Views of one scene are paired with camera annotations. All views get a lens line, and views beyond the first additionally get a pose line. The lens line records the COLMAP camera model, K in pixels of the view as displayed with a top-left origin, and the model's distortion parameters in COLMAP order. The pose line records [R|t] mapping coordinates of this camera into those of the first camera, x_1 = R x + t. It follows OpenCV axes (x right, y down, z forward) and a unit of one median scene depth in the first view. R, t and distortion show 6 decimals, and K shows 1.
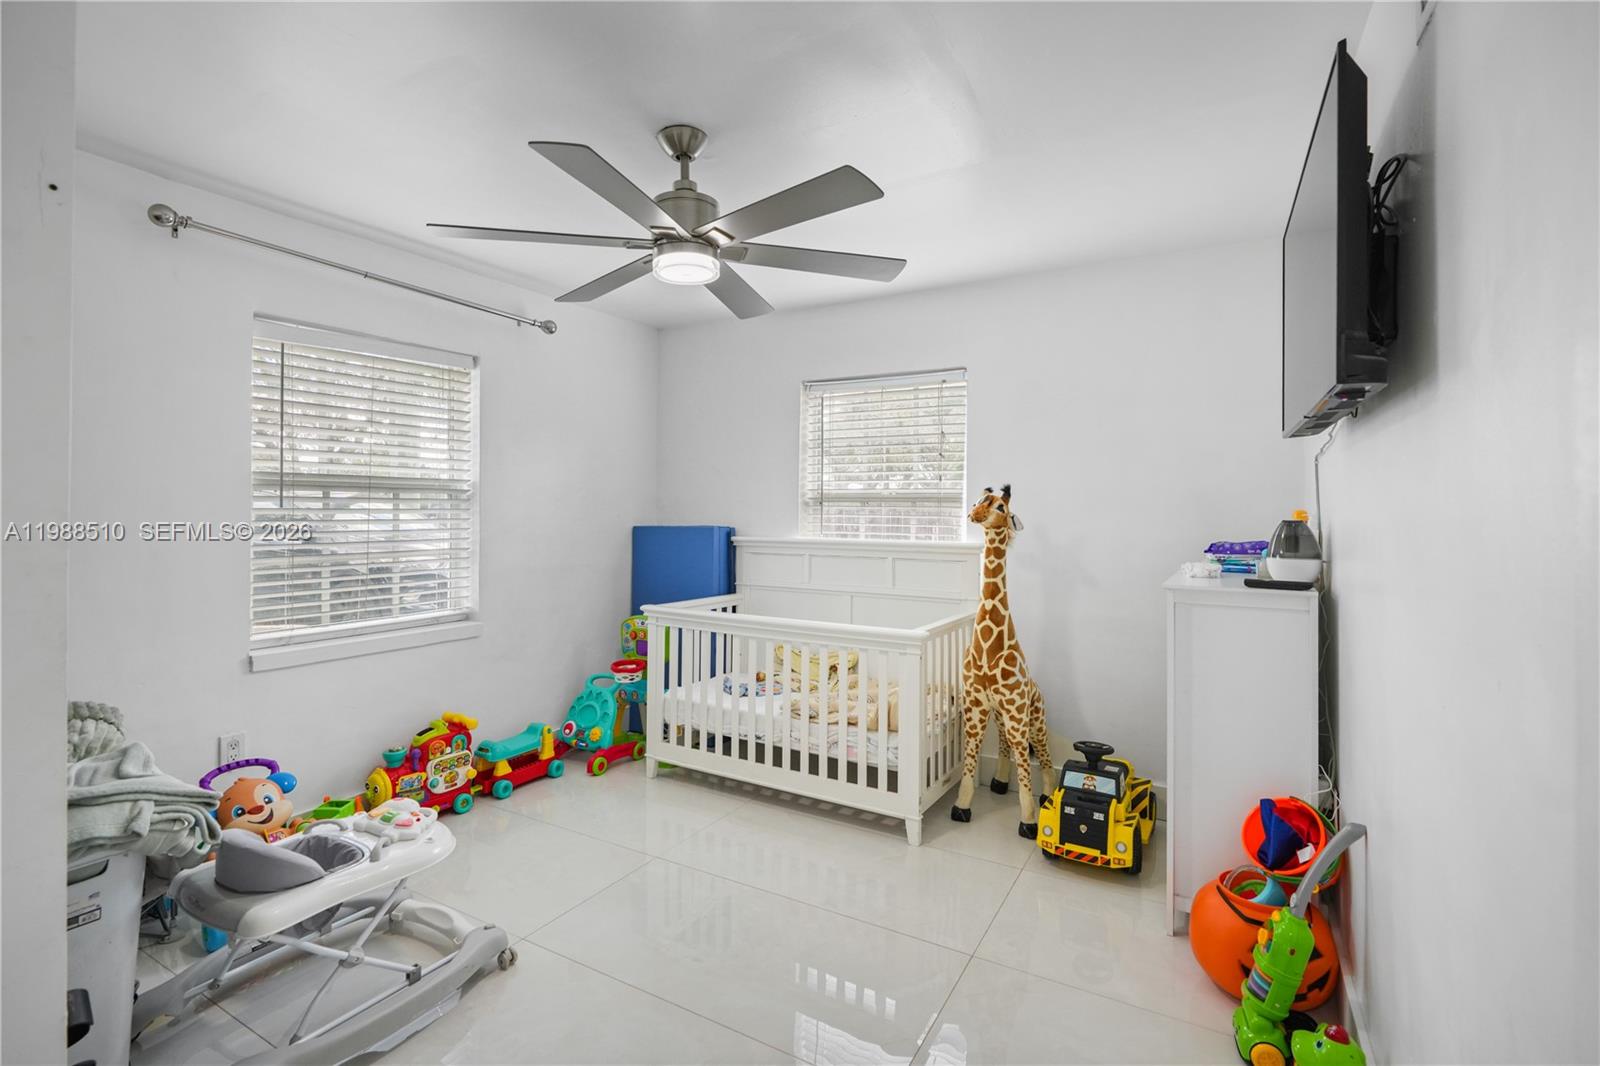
lens RADIAL K [[737.2, 0, 800.2], [0, 737.2, 517.8], [0, 0, 1]] dist [-0.007310, 0.002148]
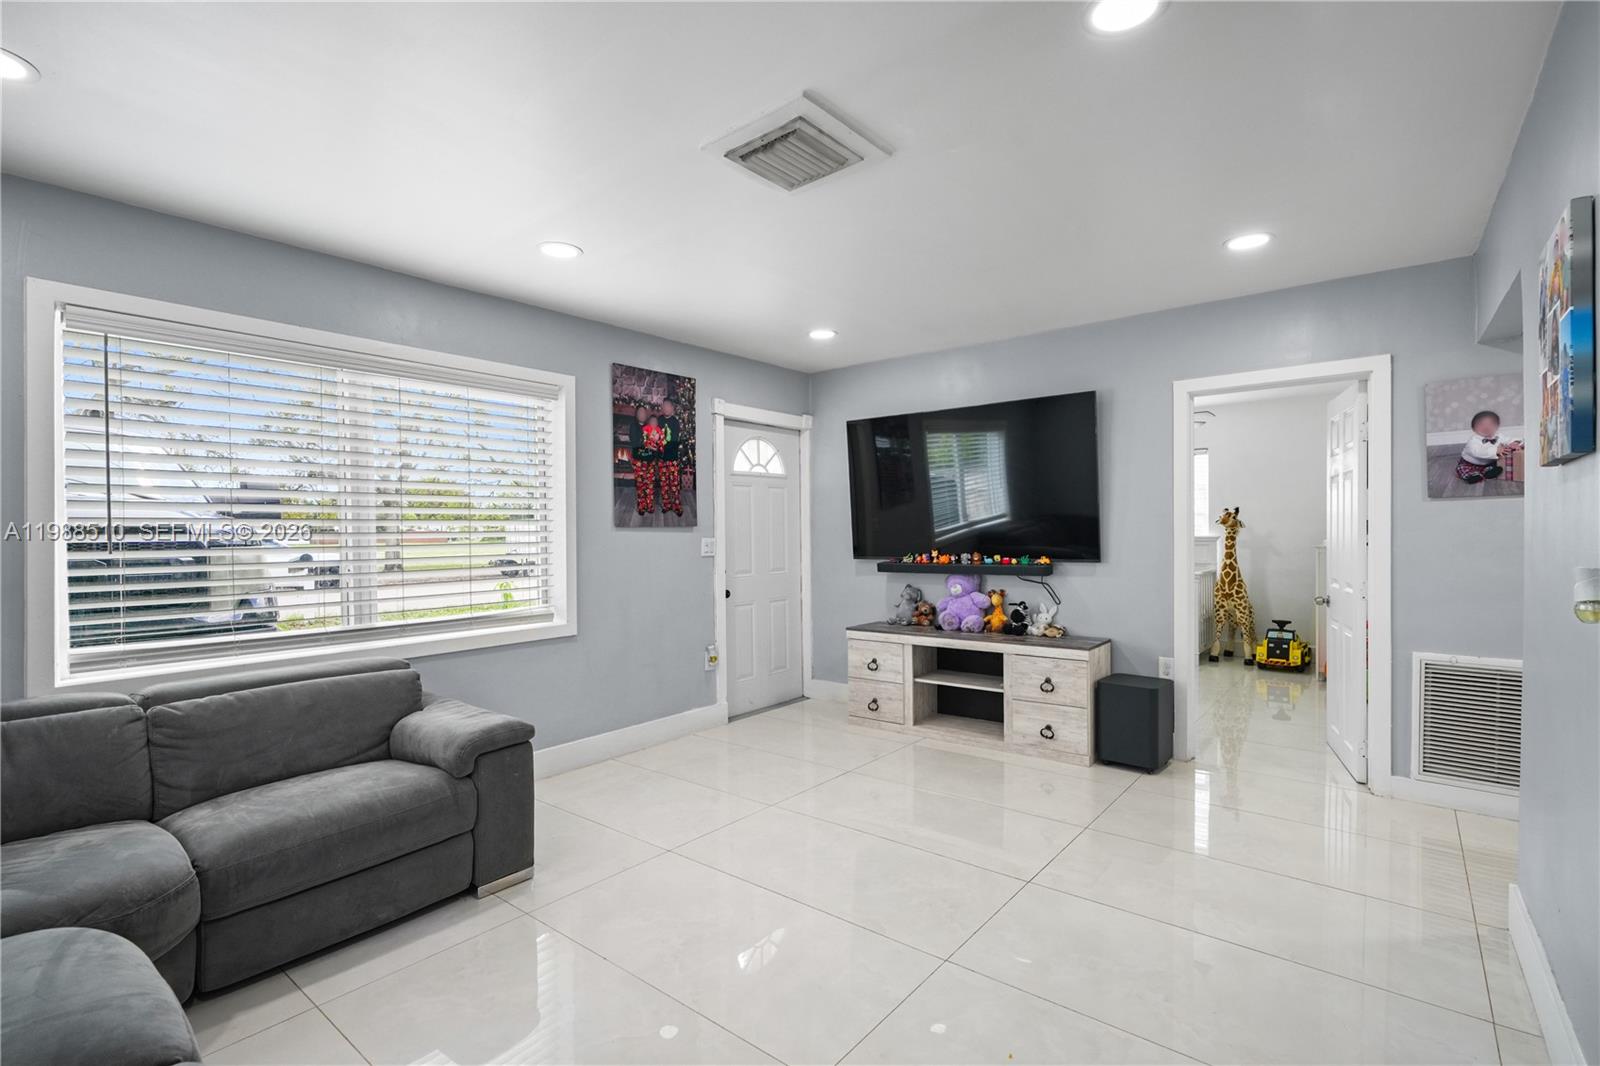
lens RADIAL K [[737.2, 0, 805.1], [0, 737.2, 537.0], [0, 0, 1]] dist [-0.007310, 0.002148]
pose [[0.987729, -0.009272, -0.155902, -0.656406], [0.010945, 0.999891, 0.009878, 0.008377], [0.155794, -0.011463, 0.987723, -1.382703]]
